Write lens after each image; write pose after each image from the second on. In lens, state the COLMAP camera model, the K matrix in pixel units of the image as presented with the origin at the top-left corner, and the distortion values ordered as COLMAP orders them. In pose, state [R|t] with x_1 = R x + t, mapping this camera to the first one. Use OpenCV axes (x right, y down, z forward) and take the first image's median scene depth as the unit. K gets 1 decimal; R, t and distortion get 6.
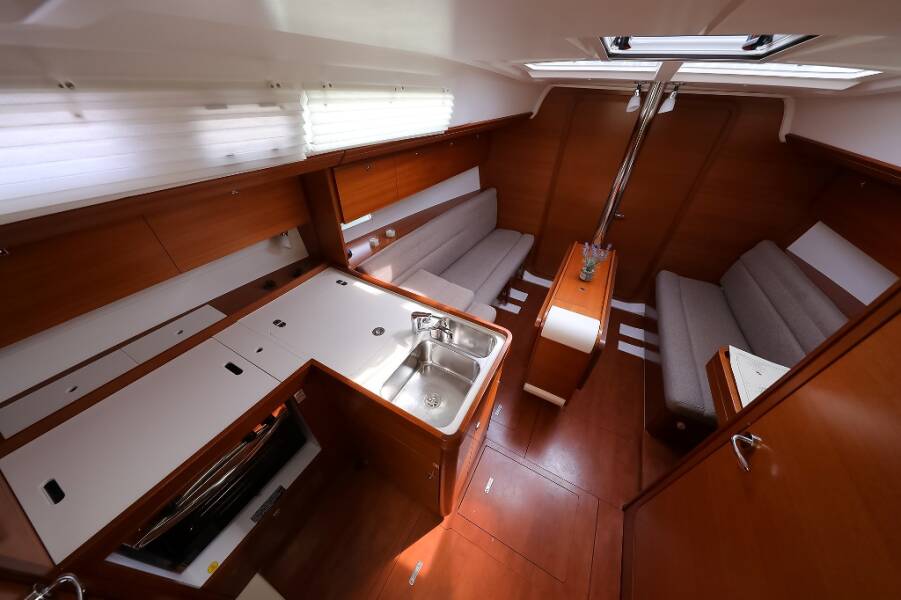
lens RADIAL K [[280.9, 0, 452.5], [0, 280.9, 298.4], [0, 0, 1]] dist [0.000402, -0.000214]
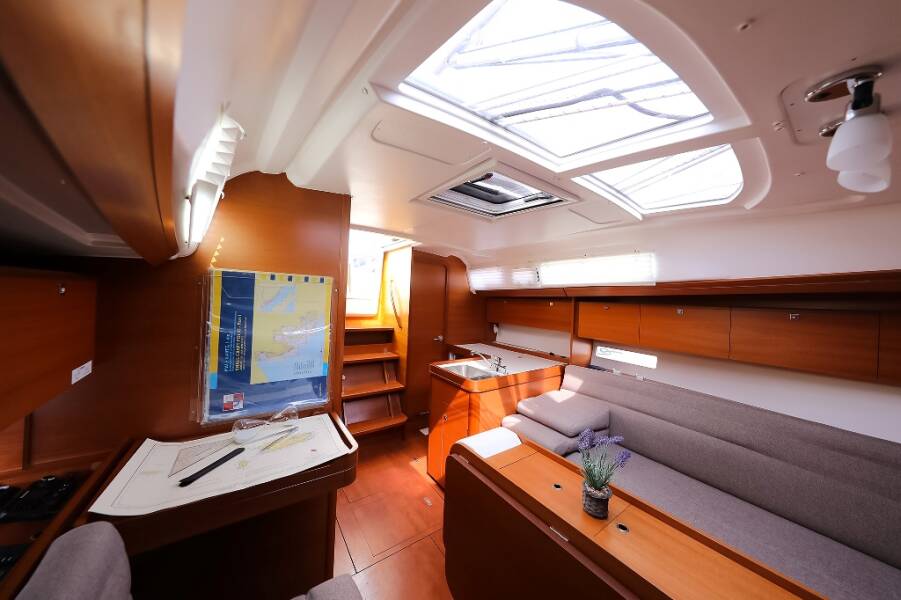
lens RADIAL K [[280.9, 0, 452.5], [0, 280.9, 298.4], [0, 0, 1]] dist [0.000402, -0.000214]
pose [[-0.439094, -0.049951, -0.897052, 1.206614], [-0.597684, 0.761710, 0.250143, -0.376802], [0.670798, 0.645990, -0.364317, 0.925392]]
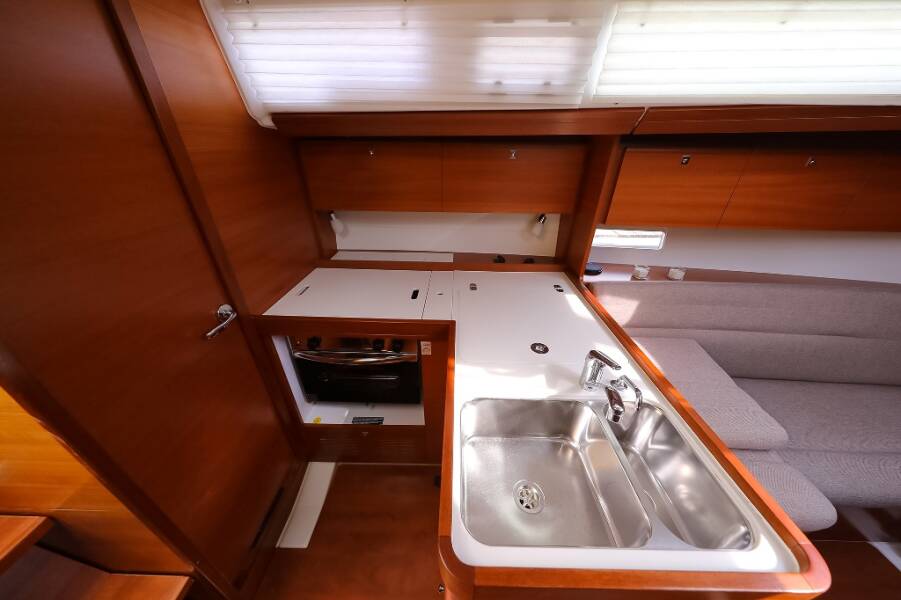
lens RADIAL K [[278.8, 0, 453.6], [0, 278.8, 298.9], [0, 0, 1]] dist [0.000880, -0.000114]
pose [[0.462563, 0.402332, -0.790041, 0.104733], [-0.547931, 0.830280, 0.102014, 0.051094], [0.696998, 0.385700, 0.604507, 0.316479]]
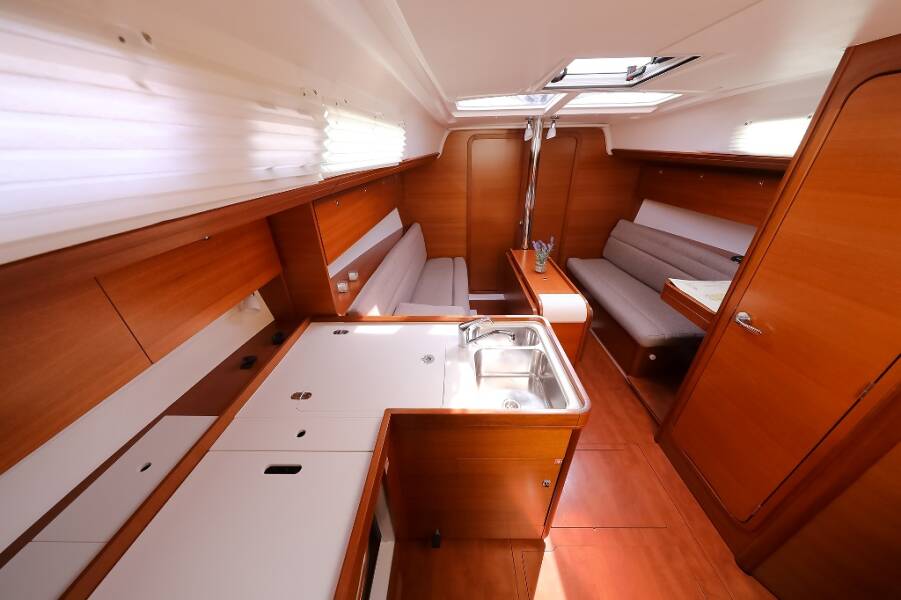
lens RADIAL K [[280.9, 0, 452.5], [0, 280.9, 298.4], [0, 0, 1]] dist [0.000402, -0.000214]
pose [[0.882333, -0.264978, 0.388941, -0.393117], [0.327417, 0.939264, -0.102861, 0.043708], [-0.338063, 0.218104, 0.915502, 0.096703]]
